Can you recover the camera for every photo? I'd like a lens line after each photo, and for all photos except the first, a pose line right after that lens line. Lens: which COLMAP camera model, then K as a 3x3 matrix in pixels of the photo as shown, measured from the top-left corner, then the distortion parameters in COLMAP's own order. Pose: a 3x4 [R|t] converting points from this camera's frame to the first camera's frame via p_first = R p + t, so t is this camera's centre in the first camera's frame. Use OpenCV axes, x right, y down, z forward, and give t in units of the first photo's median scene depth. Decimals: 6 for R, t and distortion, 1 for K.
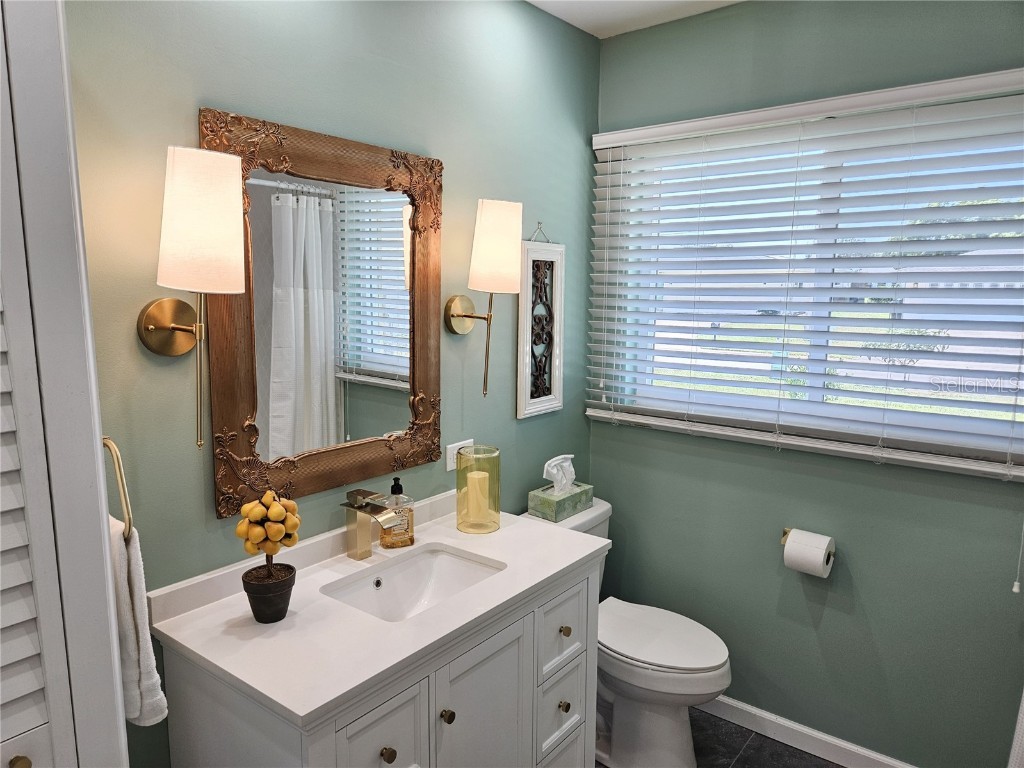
lens RADIAL K [[694.0, 0, 511.3], [0, 694.0, 389.5], [0, 0, 1]] dist [0.070178, -0.062567]
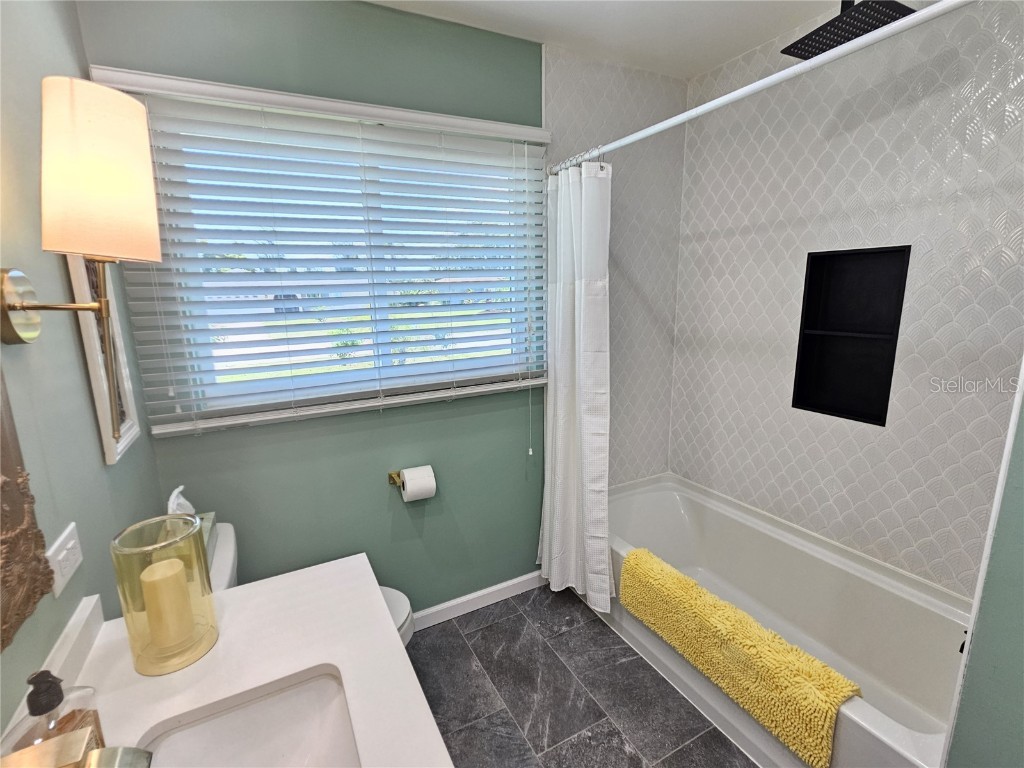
lens RADIAL K [[465.6, 0, 491.0], [0, 465.6, 381.1], [0, 0, 1]] dist [-0.000567, -0.000041]
pose [[0.435930, -0.191853, 0.879294, -0.208073], [0.166009, 0.977390, 0.130954, -0.033740], [-0.884537, 0.088884, 0.457923, 0.458108]]
